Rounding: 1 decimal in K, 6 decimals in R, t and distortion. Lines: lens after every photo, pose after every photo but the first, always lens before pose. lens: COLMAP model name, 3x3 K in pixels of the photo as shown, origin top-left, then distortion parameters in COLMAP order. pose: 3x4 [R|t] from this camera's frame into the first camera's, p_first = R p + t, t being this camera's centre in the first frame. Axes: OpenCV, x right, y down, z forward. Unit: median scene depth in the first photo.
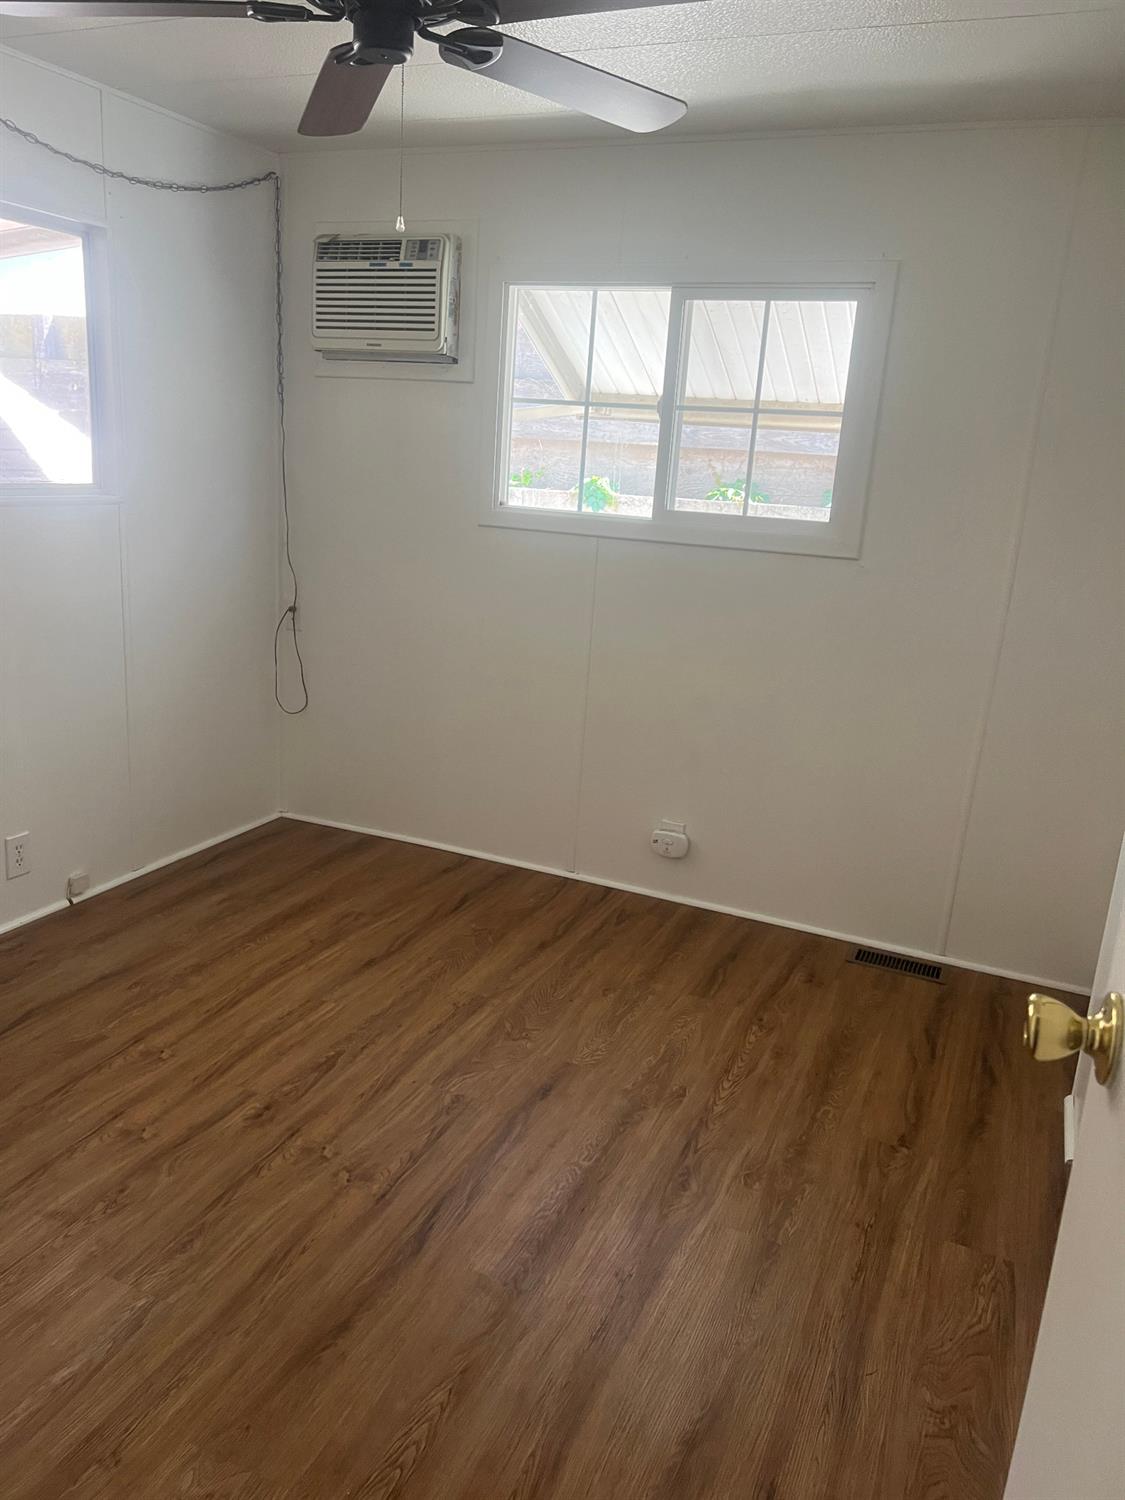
lens RADIAL K [[1132.0, 0, 558.4], [0, 1132.0, 752.7], [0, 0, 1]] dist [0.031723, -0.019951]
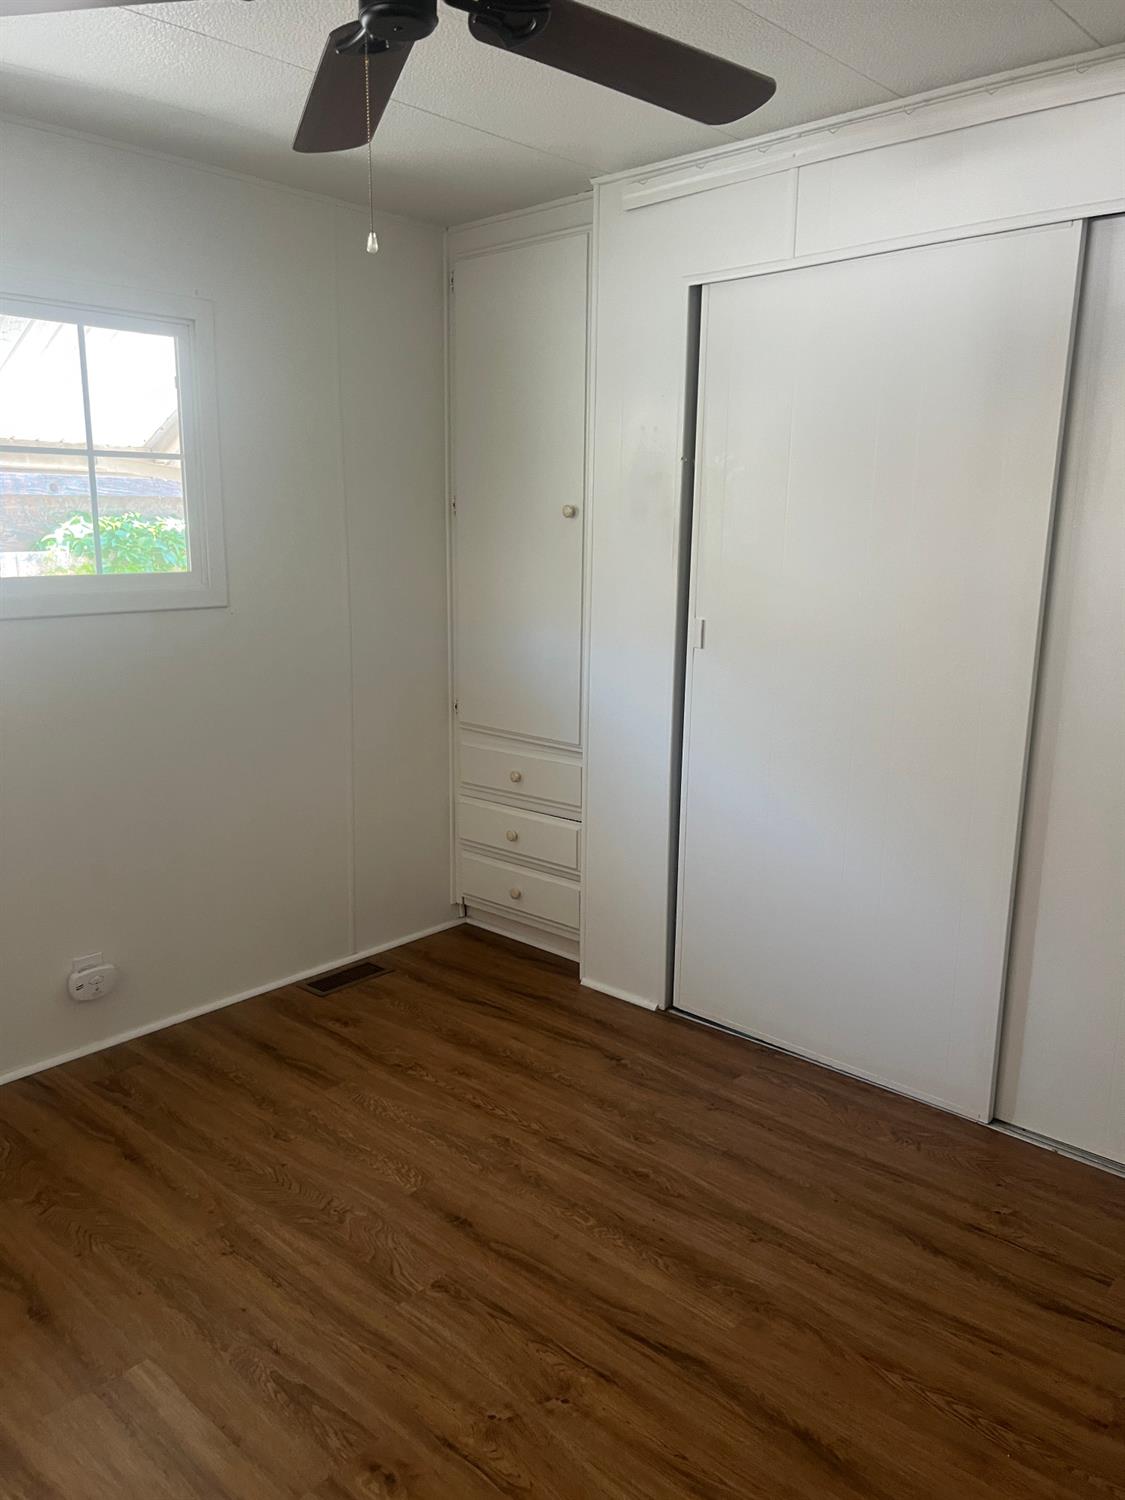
lens RADIAL K [[1132.0, 0, 557.1], [0, 1132.0, 748.6], [0, 0, 1]] dist [0.031723, -0.019951]
pose [[0.324414, -0.257858, 0.910091, -0.614283], [0.261577, 0.949064, 0.175658, -0.168073], [-0.909029, 0.181073, 0.375339, 0.452235]]
